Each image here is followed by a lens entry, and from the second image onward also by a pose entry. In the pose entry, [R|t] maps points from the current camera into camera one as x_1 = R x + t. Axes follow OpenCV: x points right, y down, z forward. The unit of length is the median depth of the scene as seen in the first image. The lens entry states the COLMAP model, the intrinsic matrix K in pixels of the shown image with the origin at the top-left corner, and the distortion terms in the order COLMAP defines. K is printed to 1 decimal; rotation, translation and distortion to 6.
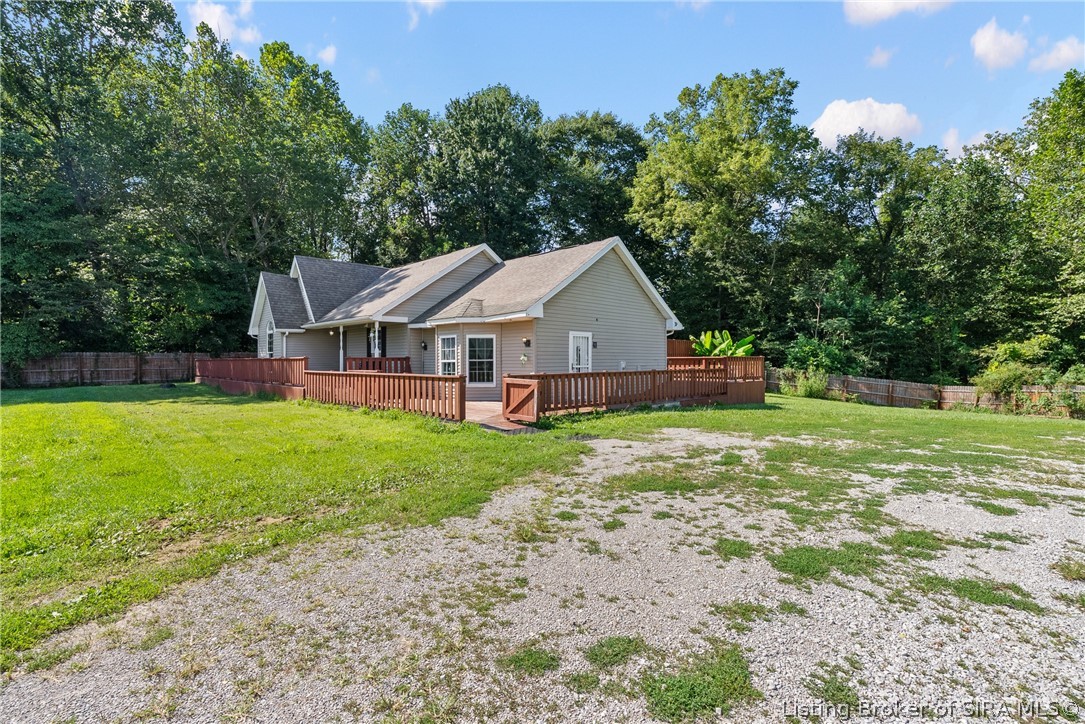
lens RADIAL K [[490.8, 0, 545.4], [0, 490.8, 365.3], [0, 0, 1]] dist [-0.000781, 0.000396]
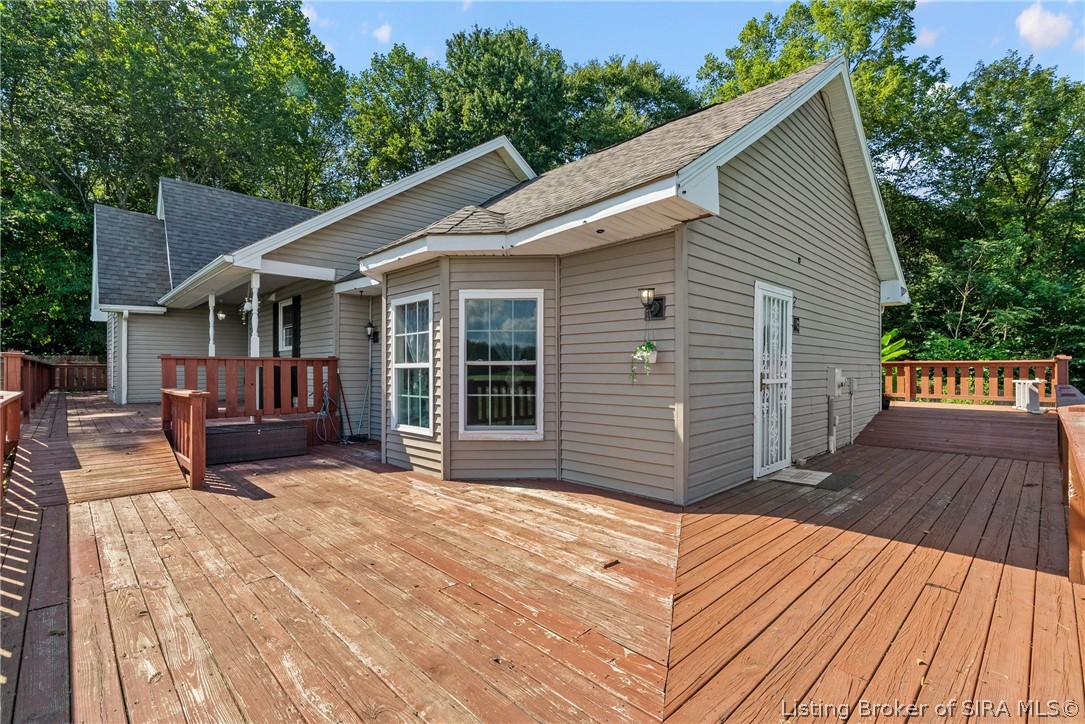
lens RADIAL K [[495.8, 0, 542.5], [0, 495.8, 362.0], [0, 0, 1]] dist [-0.022992, -0.000193]
pose [[0.999793, 0.001375, -0.020319, -0.035178], [-0.001834, 0.999743, -0.022591, -0.001173], [0.020283, 0.022623, 0.999538, 0.241004]]
